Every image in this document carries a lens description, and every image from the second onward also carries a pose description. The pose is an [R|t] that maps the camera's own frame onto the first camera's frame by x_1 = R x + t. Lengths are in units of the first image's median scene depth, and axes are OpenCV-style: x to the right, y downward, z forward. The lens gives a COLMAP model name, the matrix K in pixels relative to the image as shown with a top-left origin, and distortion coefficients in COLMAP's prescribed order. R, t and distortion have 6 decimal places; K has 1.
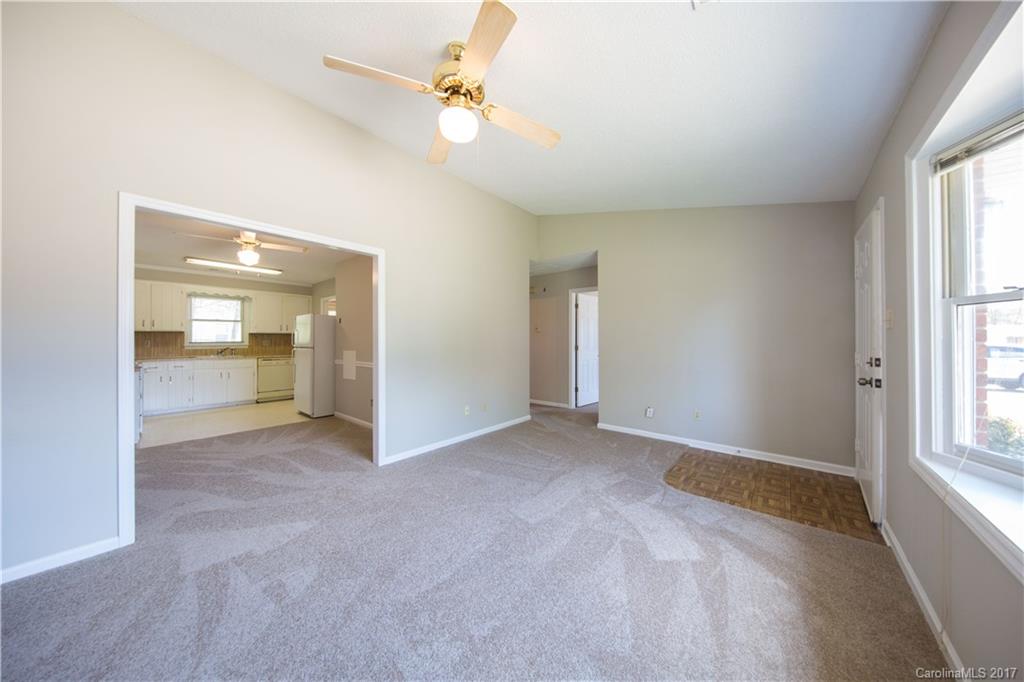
lens RADIAL K [[323.1, 0, 517.6], [0, 323.1, 337.8], [0, 0, 1]] dist [0.001464, 0.000007]
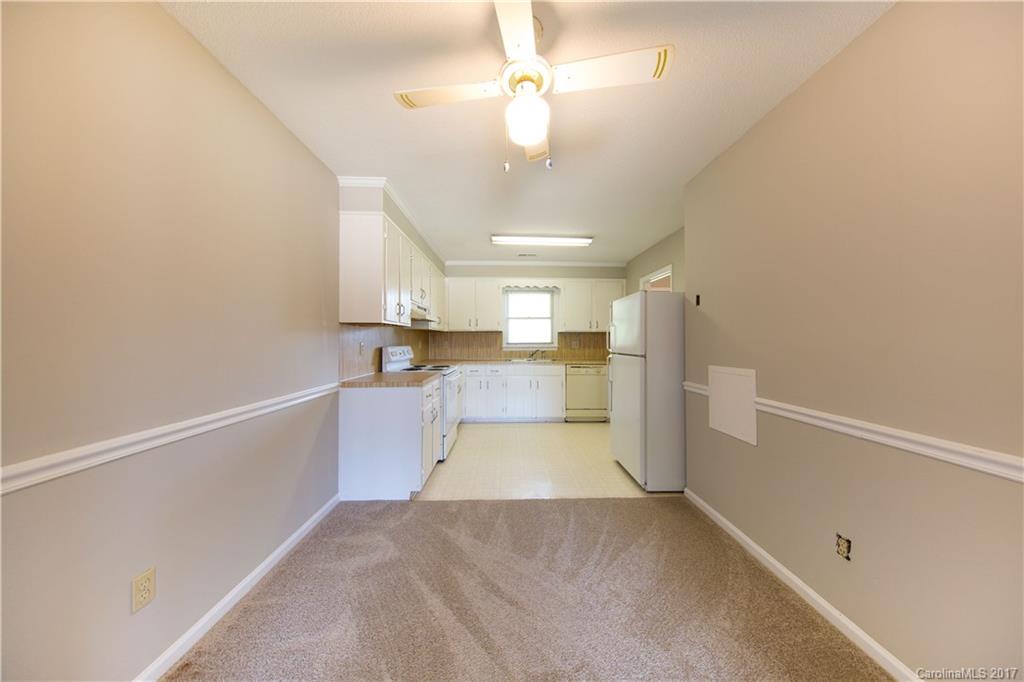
lens RADIAL K [[323.1, 0, 515.6], [0, 323.1, 337.3], [0, 0, 1]] dist [0.001464, 0.000007]
pose [[0.657867, -0.006746, -0.753104, -0.313529], [0.005430, 0.999976, -0.004214, 0.001404], [0.753114, -0.001317, 0.657888, 0.417701]]
